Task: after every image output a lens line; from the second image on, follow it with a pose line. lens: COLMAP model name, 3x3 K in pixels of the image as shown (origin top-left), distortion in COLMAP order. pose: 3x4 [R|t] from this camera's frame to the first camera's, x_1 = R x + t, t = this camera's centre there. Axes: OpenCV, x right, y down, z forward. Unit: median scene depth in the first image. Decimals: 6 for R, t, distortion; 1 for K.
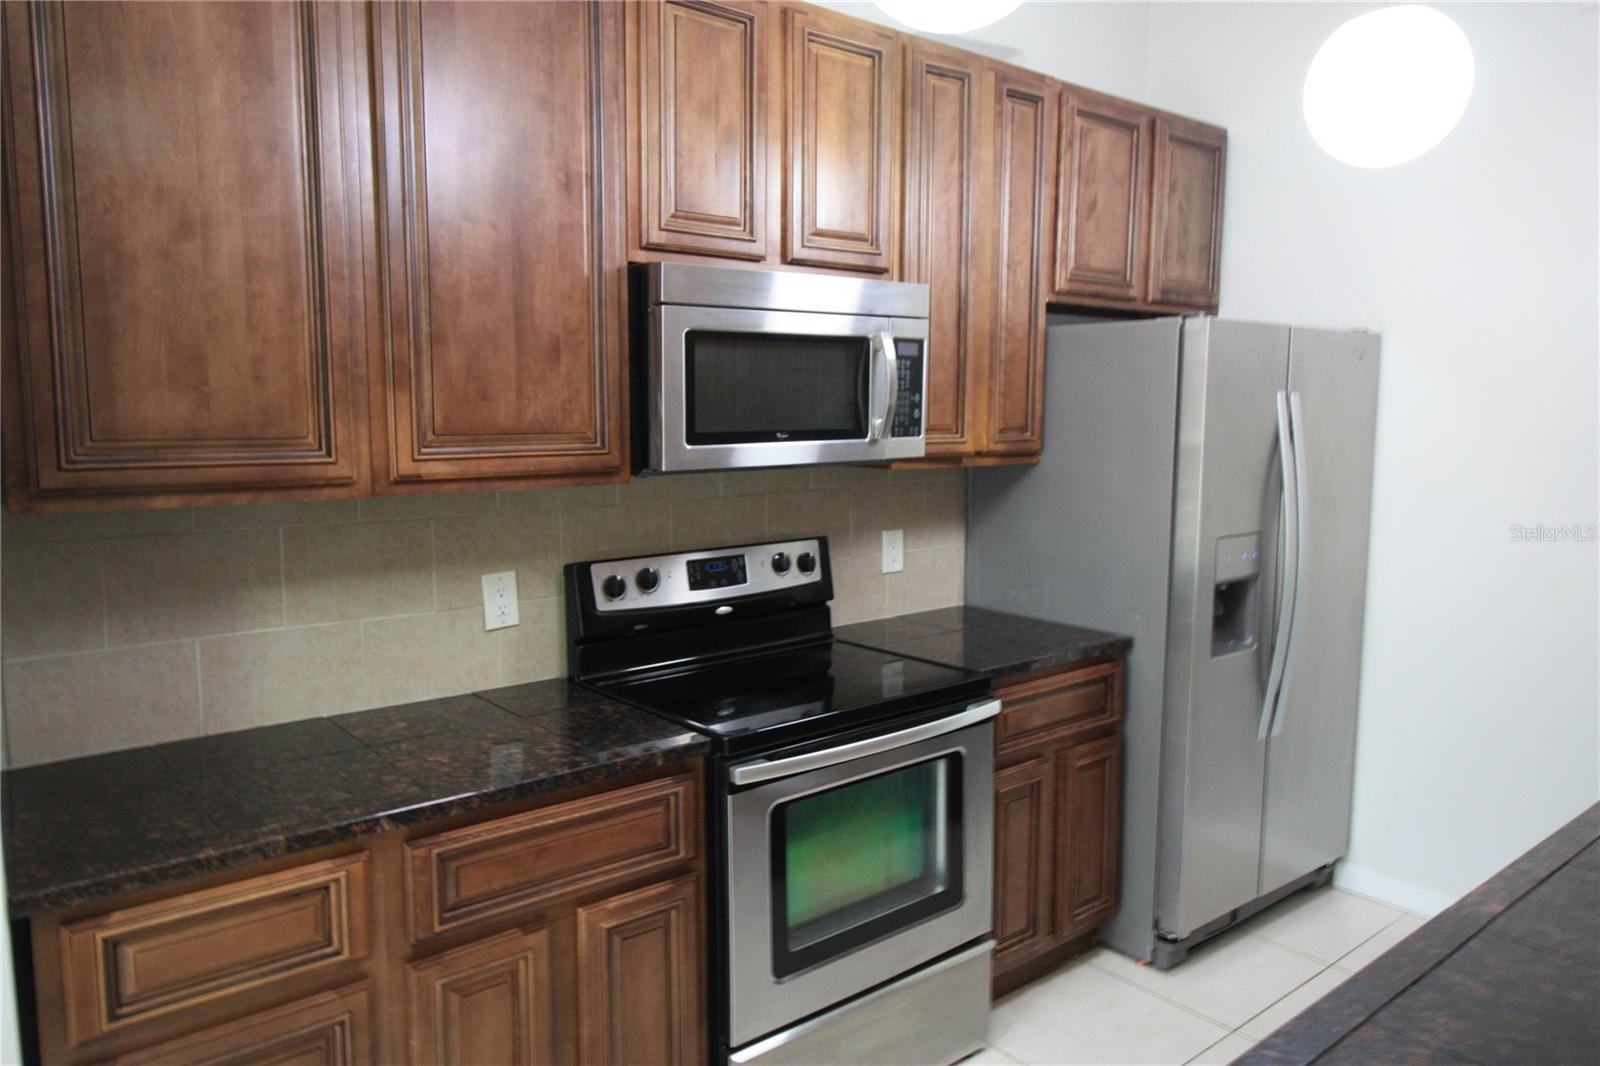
lens RADIAL K [[1097.3, 0, 797.3], [0, 1097.3, 526.0], [0, 0, 1]] dist [0.003330, 0.001783]
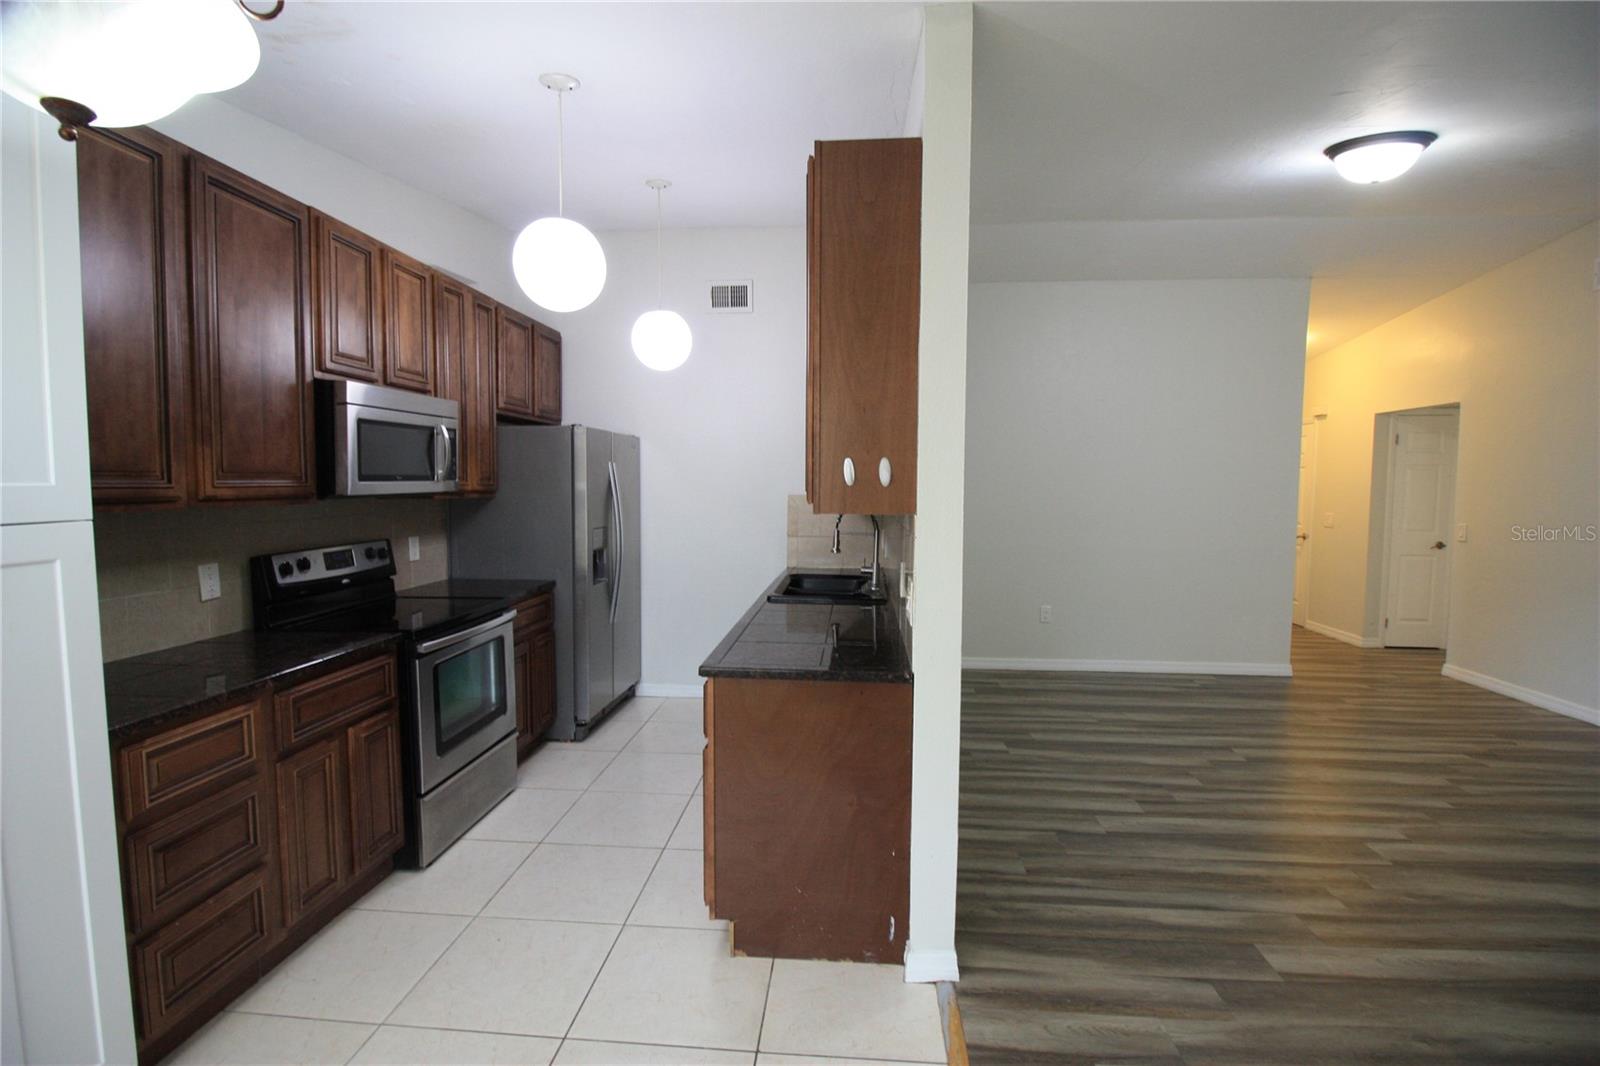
lens RADIAL K [[740.7, 0, 801.3], [0, 740.7, 533.4], [0, 0, 1]] dist [-0.019103, -0.003603]
pose [[0.687594, -0.047847, 0.724517, -0.451505], [0.076816, 0.997020, -0.007059, 0.072385], [-0.722020, 0.060508, 0.689221, -0.340878]]
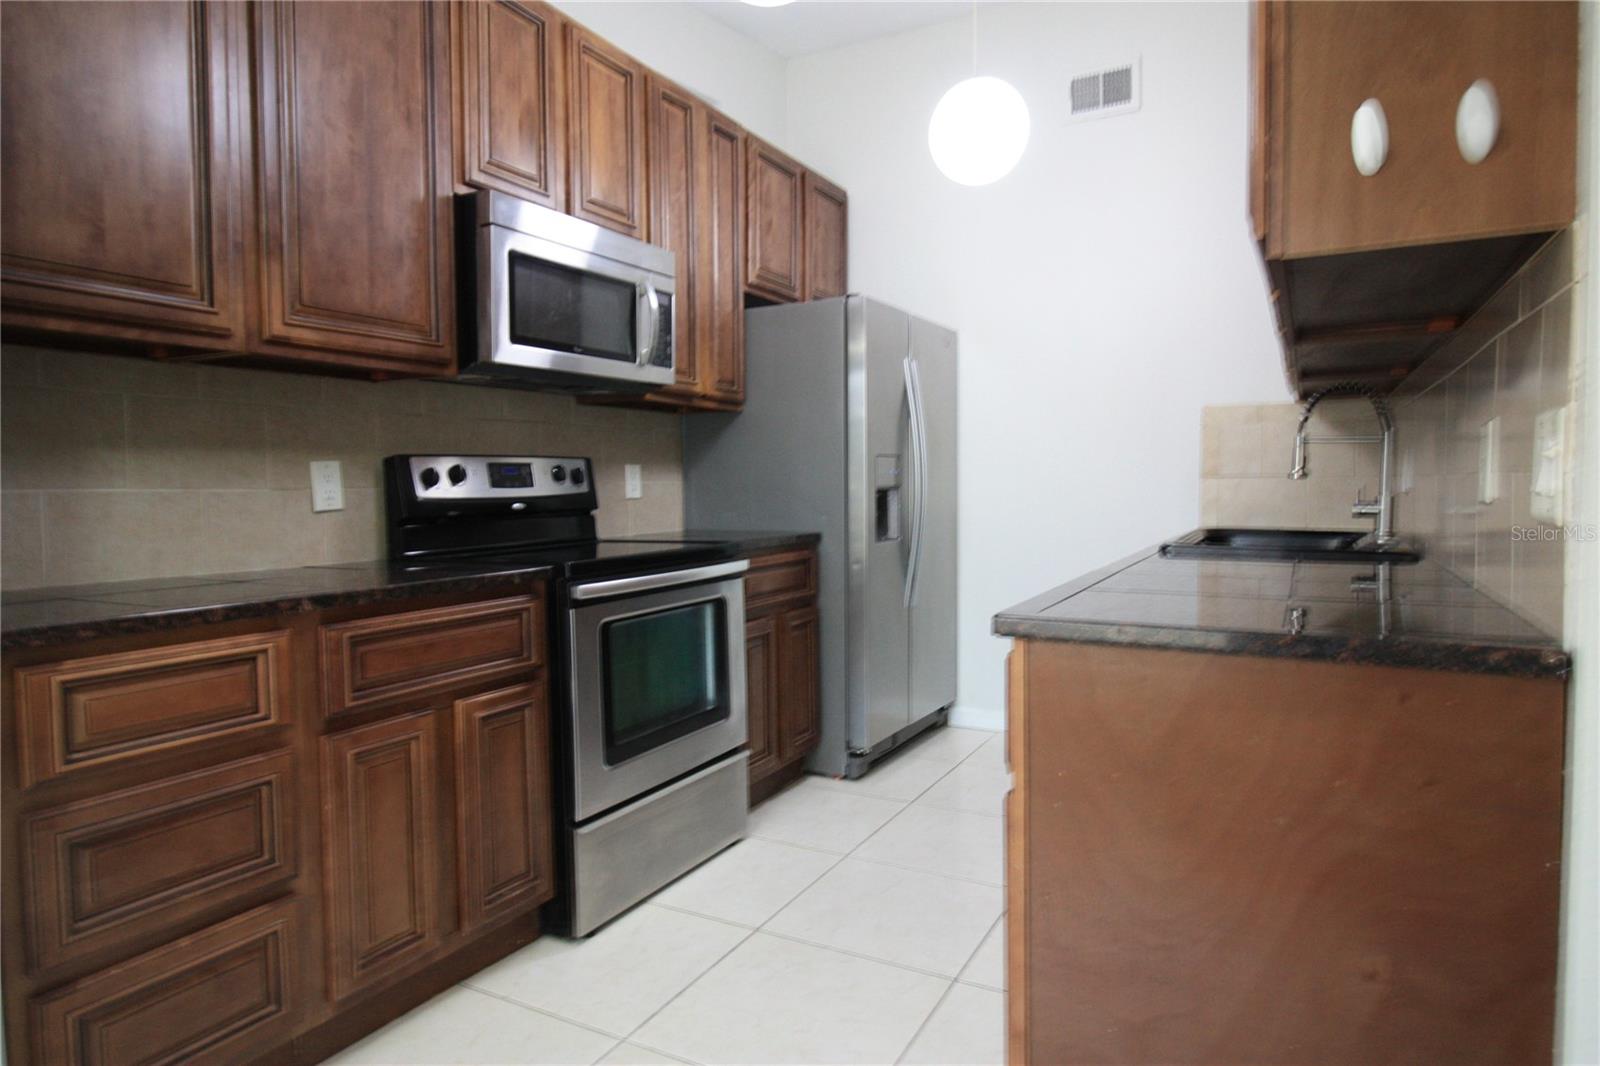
lens RADIAL K [[932.7, 0, 800.3], [0, 932.7, 527.7], [0, 0, 1]] dist [0.004615, -0.010650]
pose [[0.925192, -0.028594, 0.378419, -0.188392], [0.053896, 0.996950, -0.056438, 0.195079], [-0.375652, 0.072612, 0.923912, -0.067987]]
